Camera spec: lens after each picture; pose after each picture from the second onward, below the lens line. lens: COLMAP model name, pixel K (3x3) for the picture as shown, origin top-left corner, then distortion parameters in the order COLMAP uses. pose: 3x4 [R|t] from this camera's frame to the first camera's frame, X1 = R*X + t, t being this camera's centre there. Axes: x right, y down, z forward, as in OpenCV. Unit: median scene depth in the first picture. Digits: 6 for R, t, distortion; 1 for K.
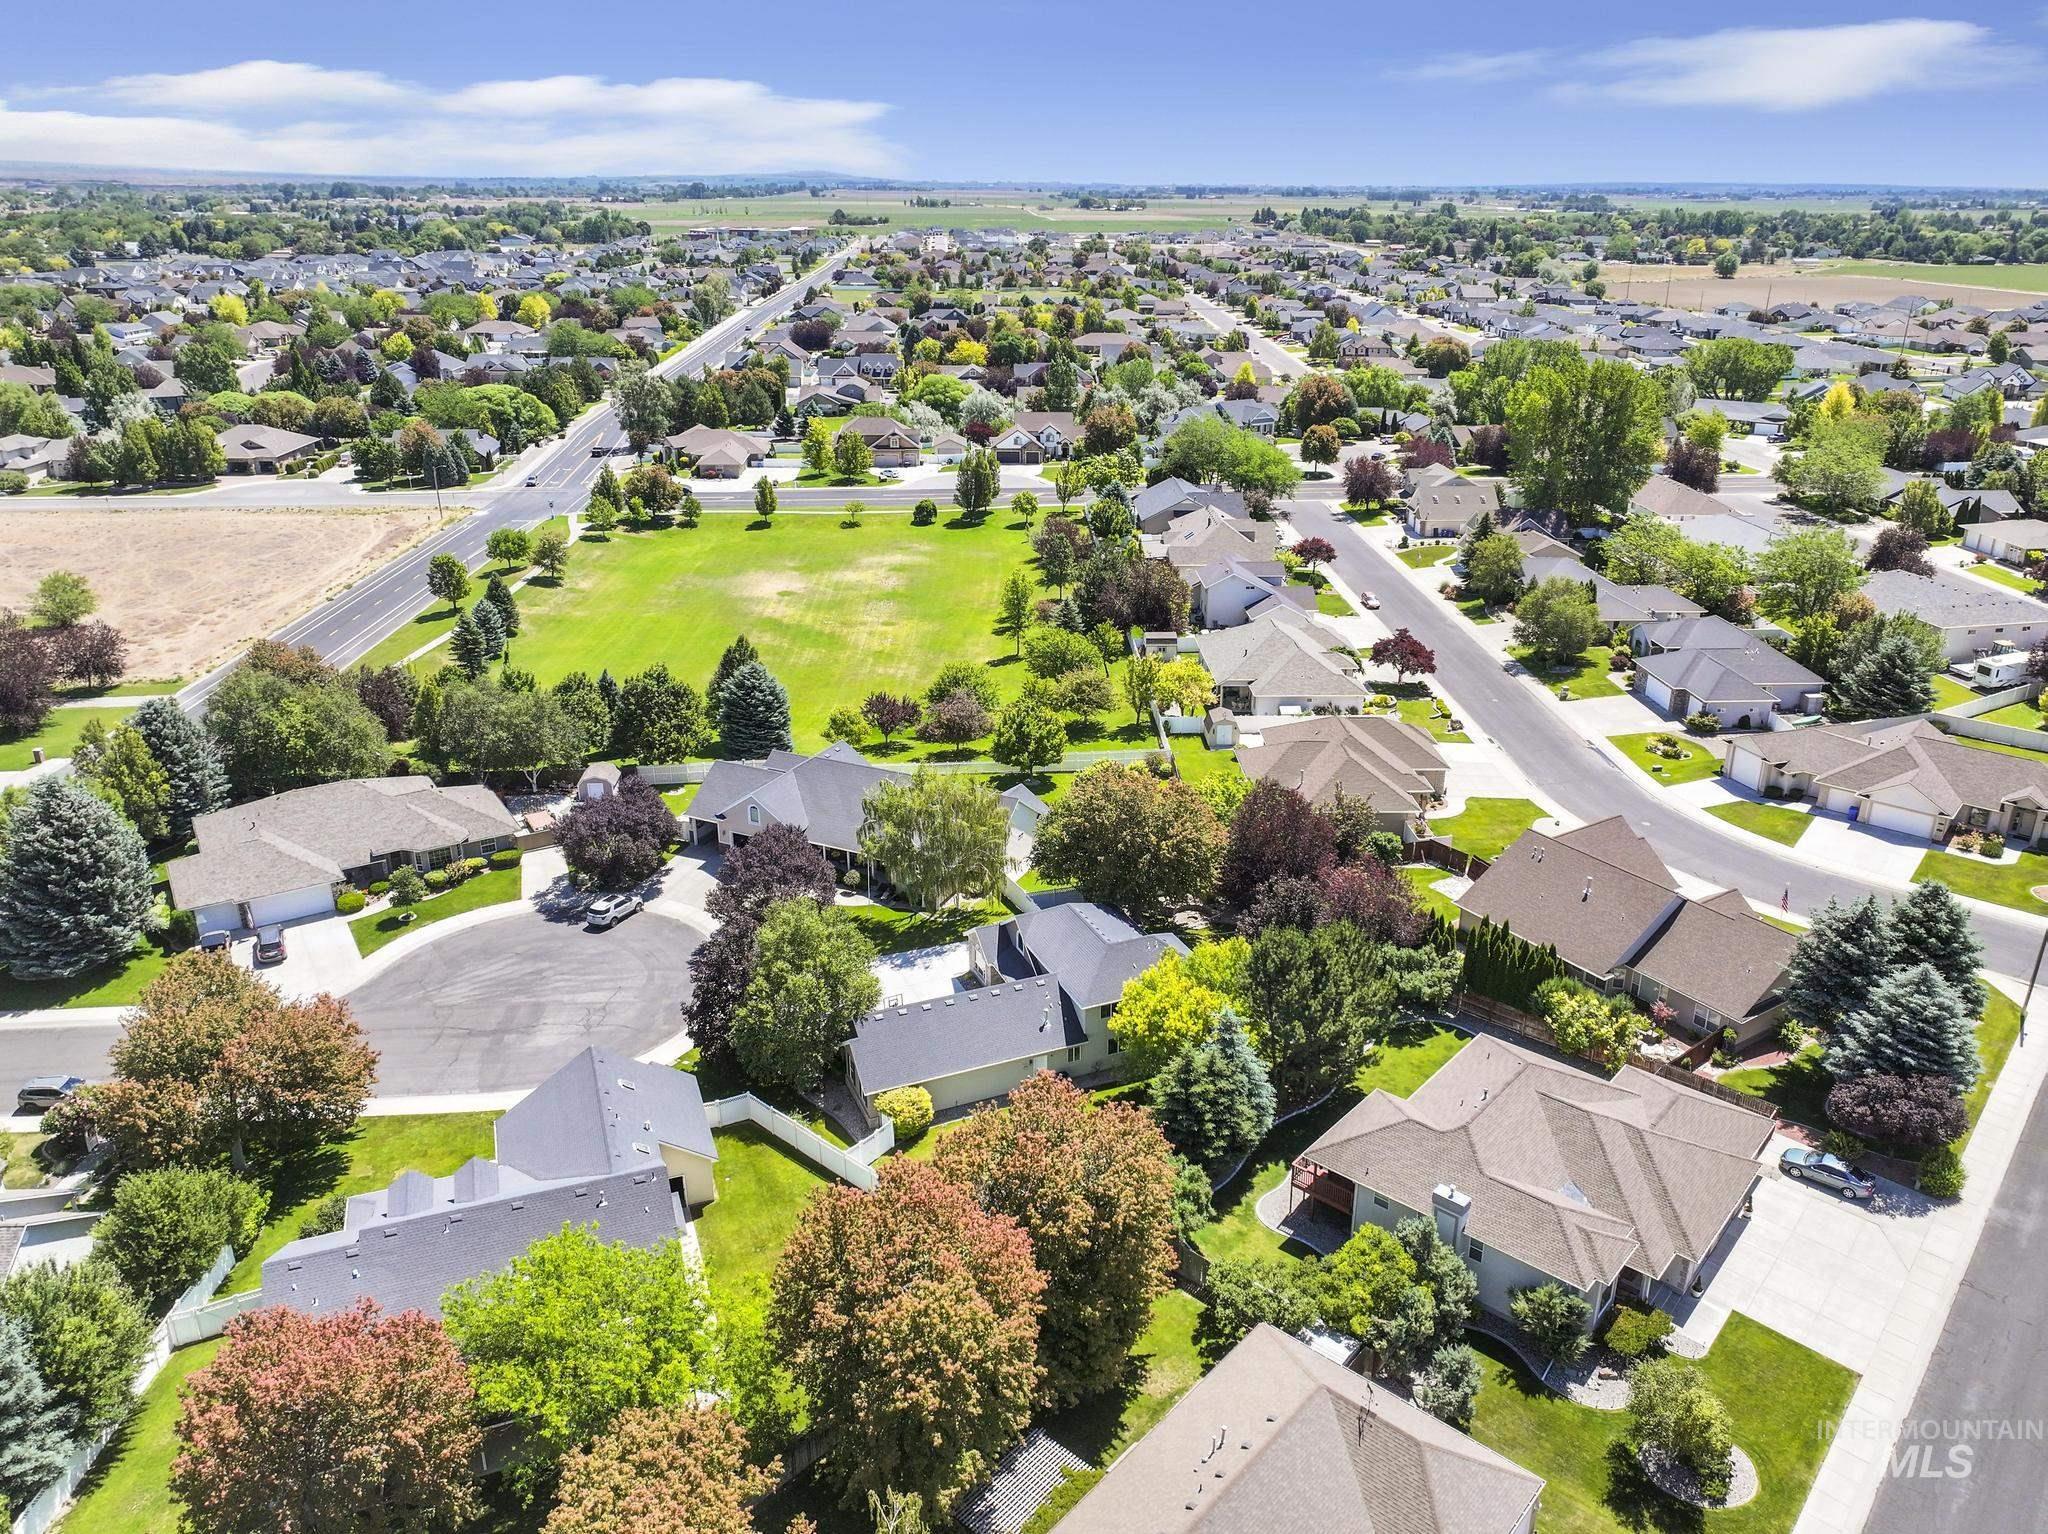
lens RADIAL K [[1460.1, 0, 1034.1], [0, 1460.1, 768.9], [0, 0, 1]] dist [0.001930, 0.011287]
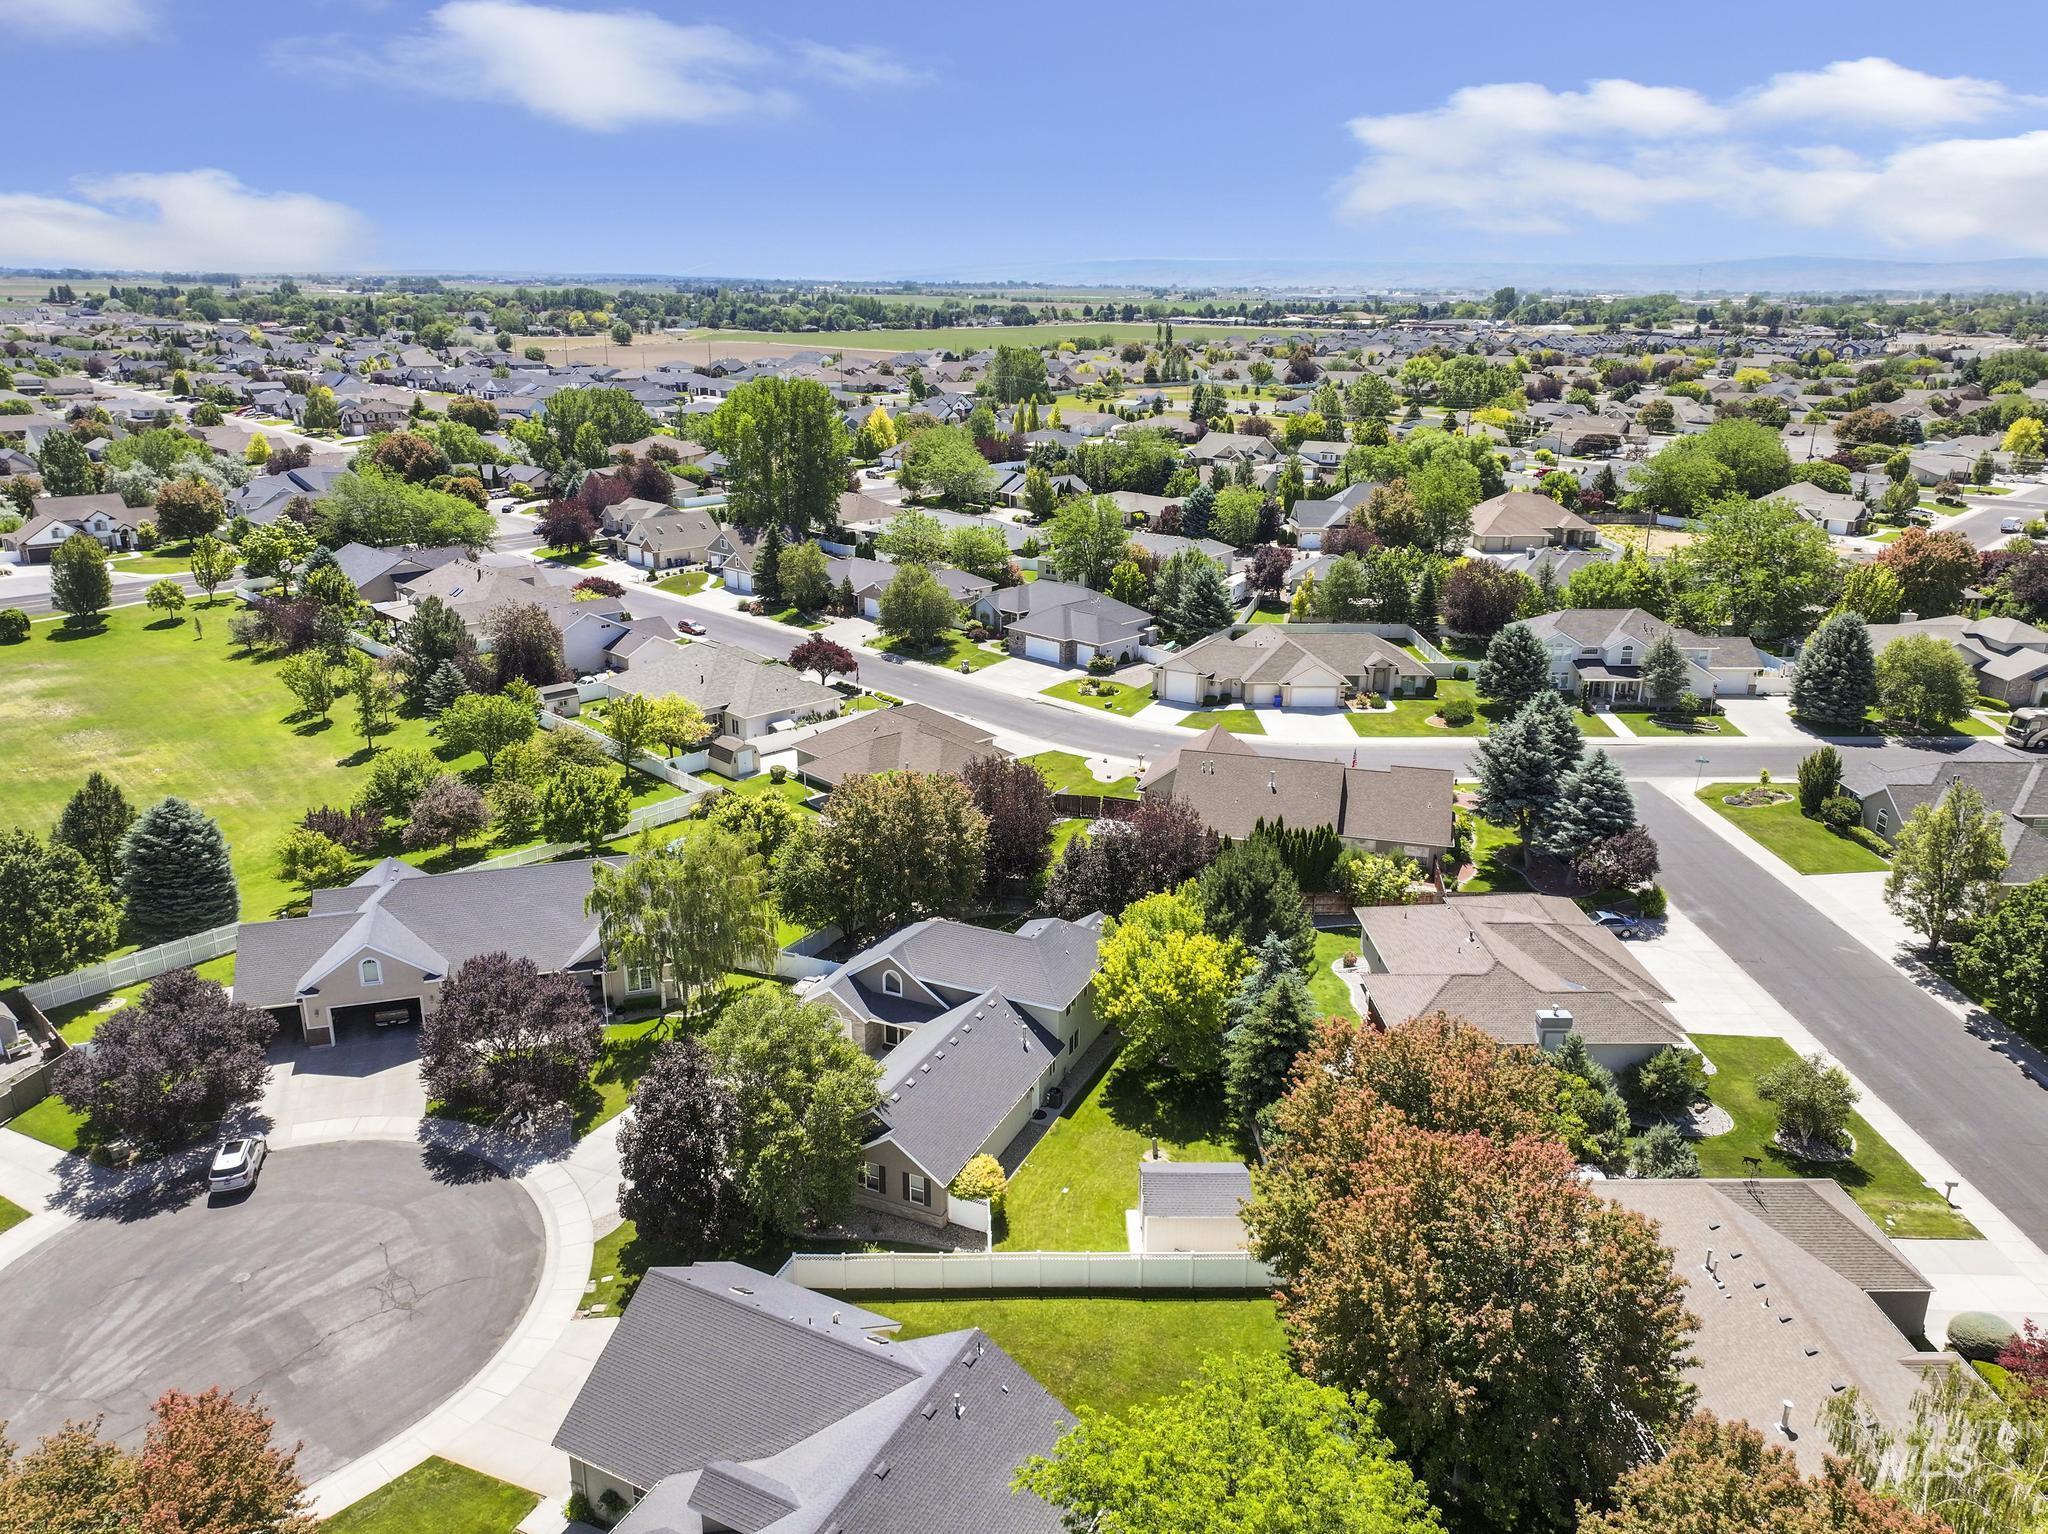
lens RADIAL K [[1433.0, 0, 1024.0], [0, 1433.0, 767.0], [0, 0, 1]] dist [0.004715, 0.010368]
pose [[0.737612, -0.212247, 0.640999, -0.308324], [0.244063, 0.968935, 0.039984, -0.012976], [-0.629573, 0.126952, 0.766499, 0.190963]]
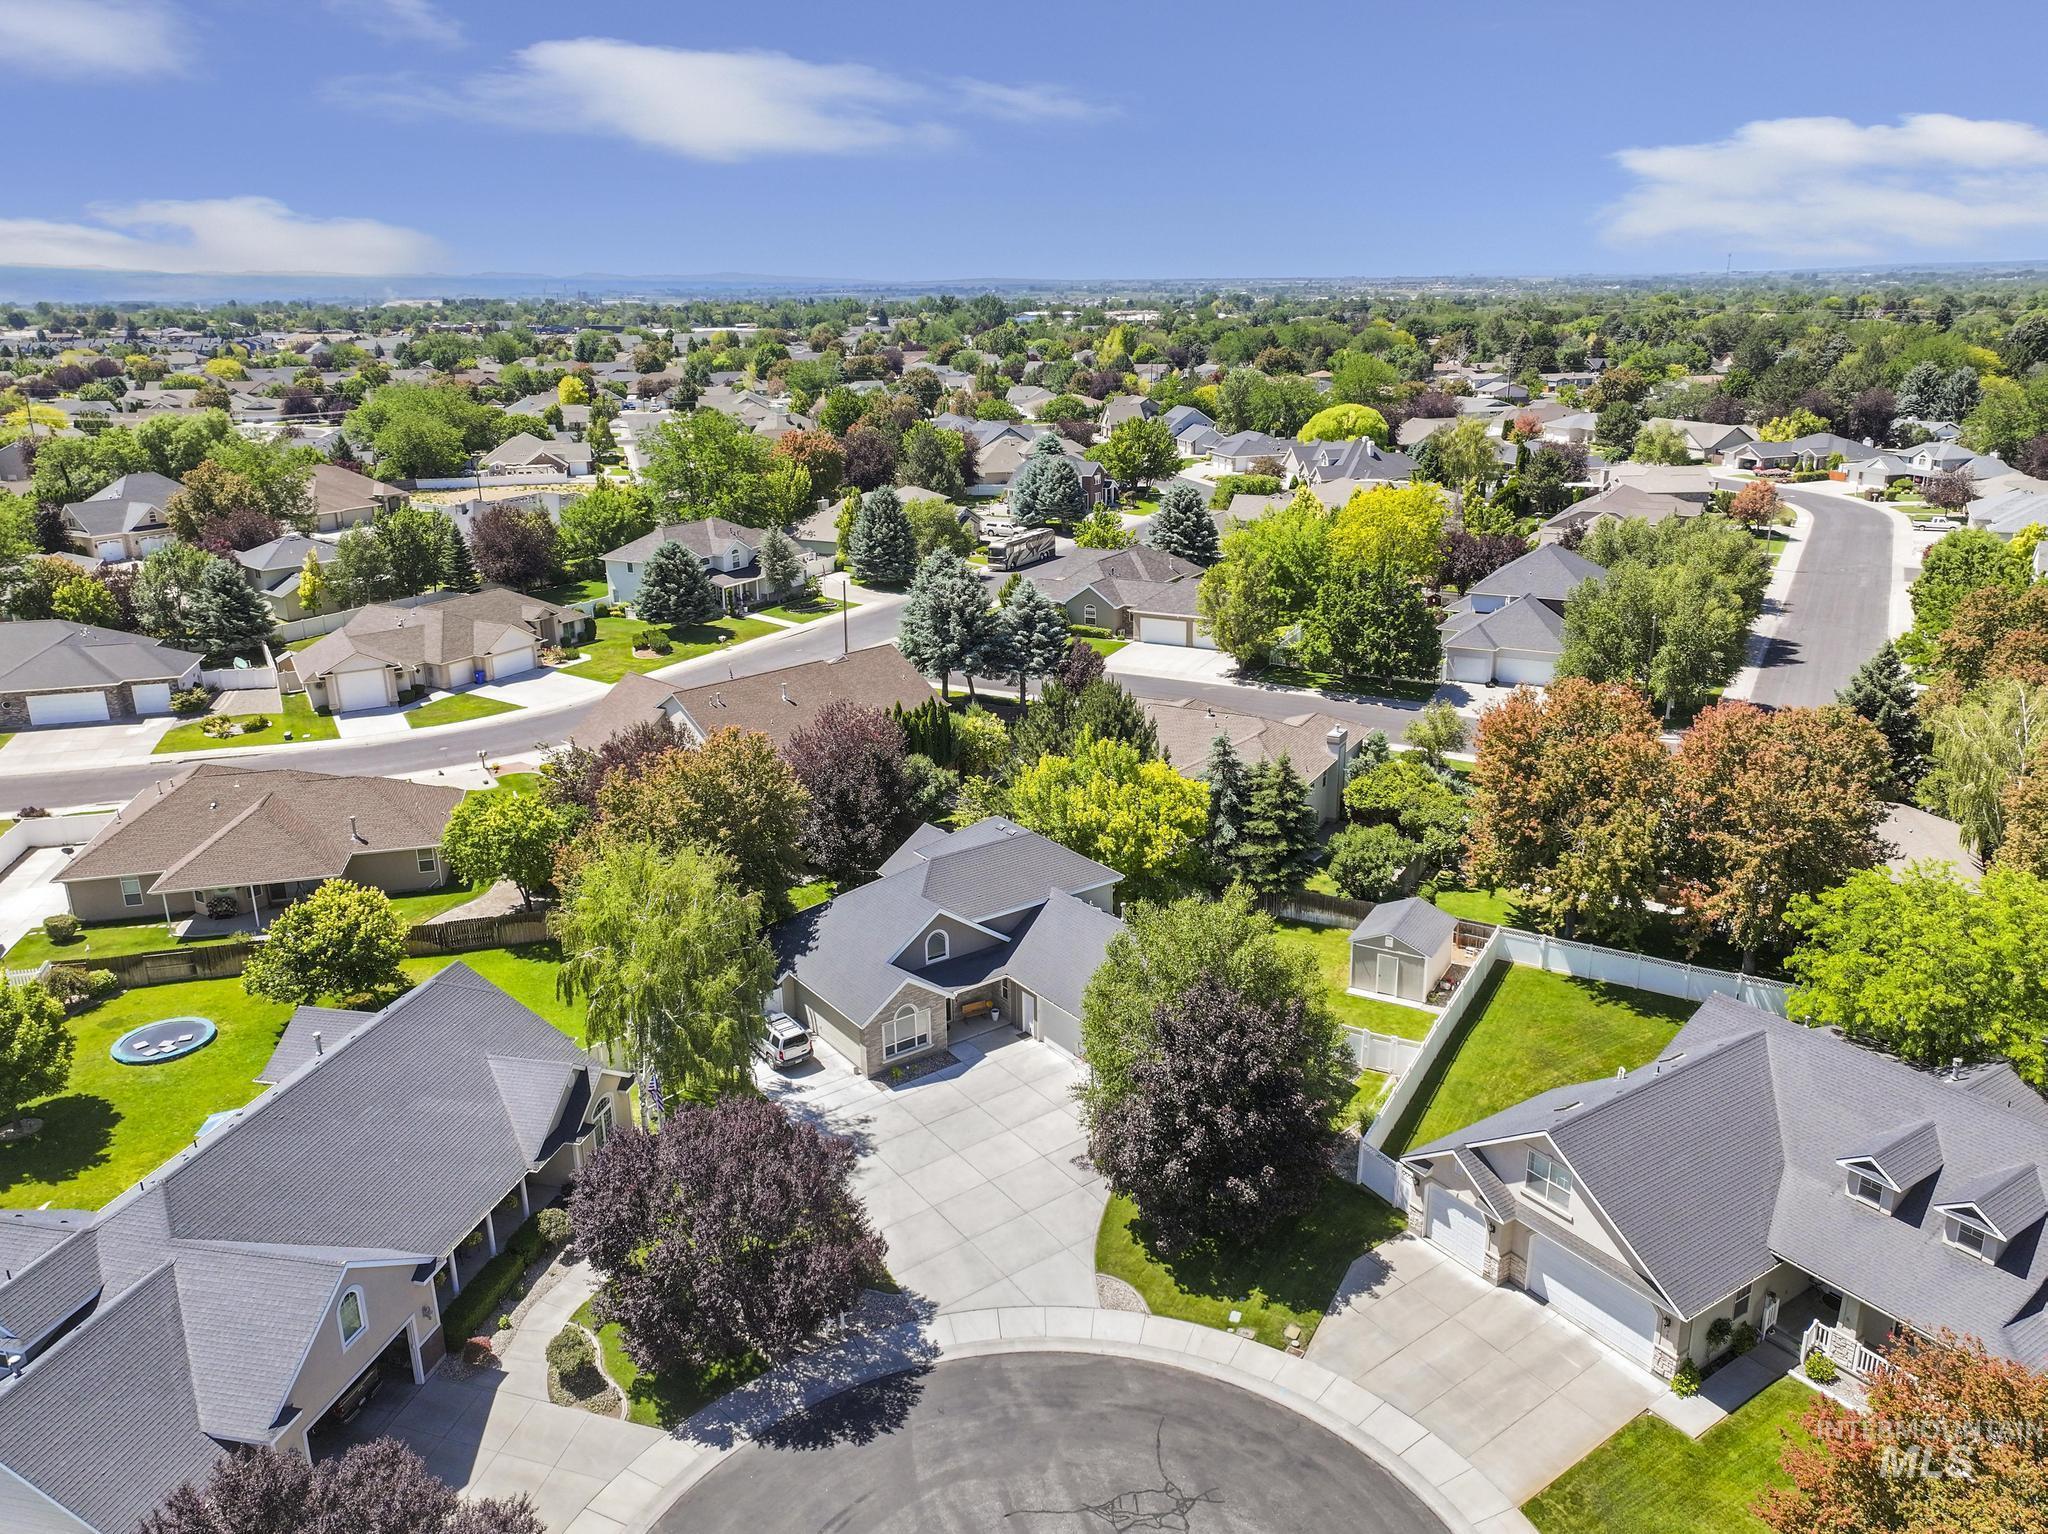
lens RADIAL K [[1475.3, 0, 1024.0], [0, 1475.3, 767.0], [0, 0, 1]] dist [0.006437, 0.008195]
pose [[-0.216793, -0.296541, 0.930088, -0.421737], [0.369660, 0.856862, 0.359358, -0.122715], [-0.903522, 0.421723, -0.076142, 0.636944]]
